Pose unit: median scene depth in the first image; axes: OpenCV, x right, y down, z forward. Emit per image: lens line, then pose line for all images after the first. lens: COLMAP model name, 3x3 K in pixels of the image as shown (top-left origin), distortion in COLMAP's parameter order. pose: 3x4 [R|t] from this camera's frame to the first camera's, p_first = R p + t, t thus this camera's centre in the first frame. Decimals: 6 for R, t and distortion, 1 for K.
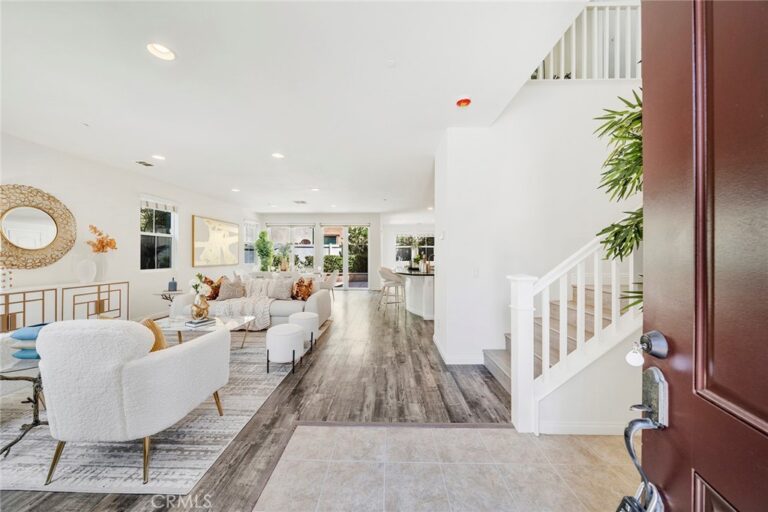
lens RADIAL K [[261.2, 0, 379.1], [0, 261.2, 254.6], [0, 0, 1]] dist [-0.002292, -0.000076]
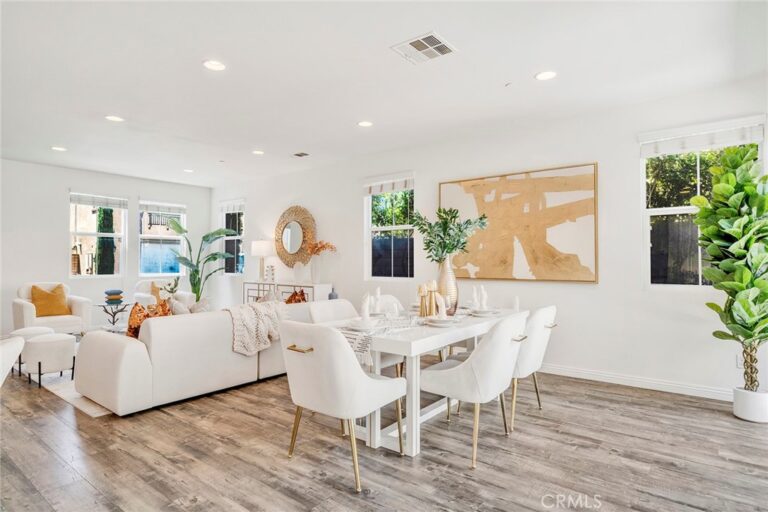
lens RADIAL K [[412.7, 0, 385.4], [0, 412.7, 260.5], [0, 0, 1]] dist [-0.018347, 0.000115]
pose [[-0.579324, -0.003394, -0.815090, 0.064167], [0.002758, 0.999977, -0.006125, 0.018572], [0.815093, -0.005796, -0.579301, 1.732112]]
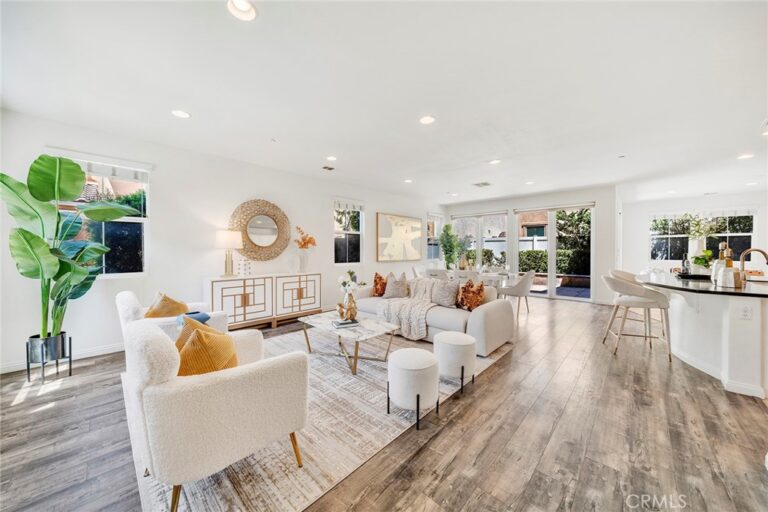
lens RADIAL K [[270.2, 0, 381.1], [0, 270.2, 254.3], [0, 0, 1]] dist [-0.004438, -0.000045]
pose [[0.745787, 0.008713, -0.666127, 0.031169], [0.003070, 0.999859, 0.016515, -0.000751], [0.666177, -0.014362, 0.745655, 0.243038]]
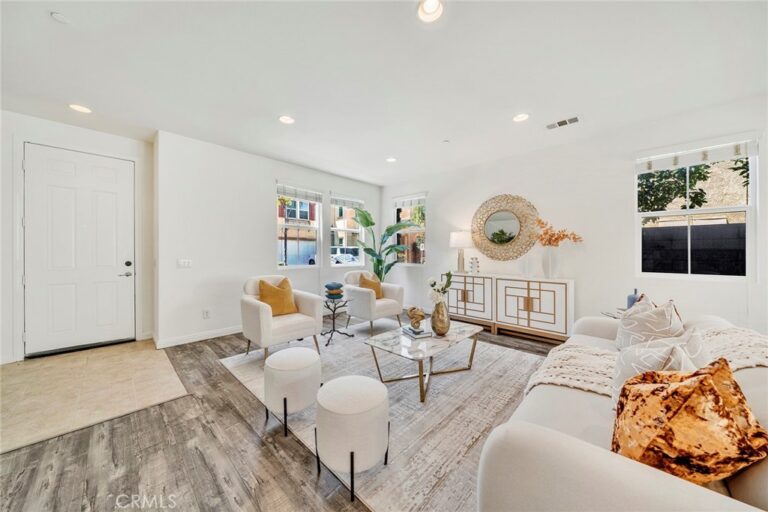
lens RADIAL K [[261.2, 0, 379.1], [0, 261.2, 254.6], [0, 0, 1]] dist [-0.002292, -0.000076]
pose [[-0.671100, 0.003881, -0.741357, -0.010915], [-0.001267, 0.999979, 0.006381, 0.012268], [0.741366, 0.005222, -0.671081, 0.940281]]
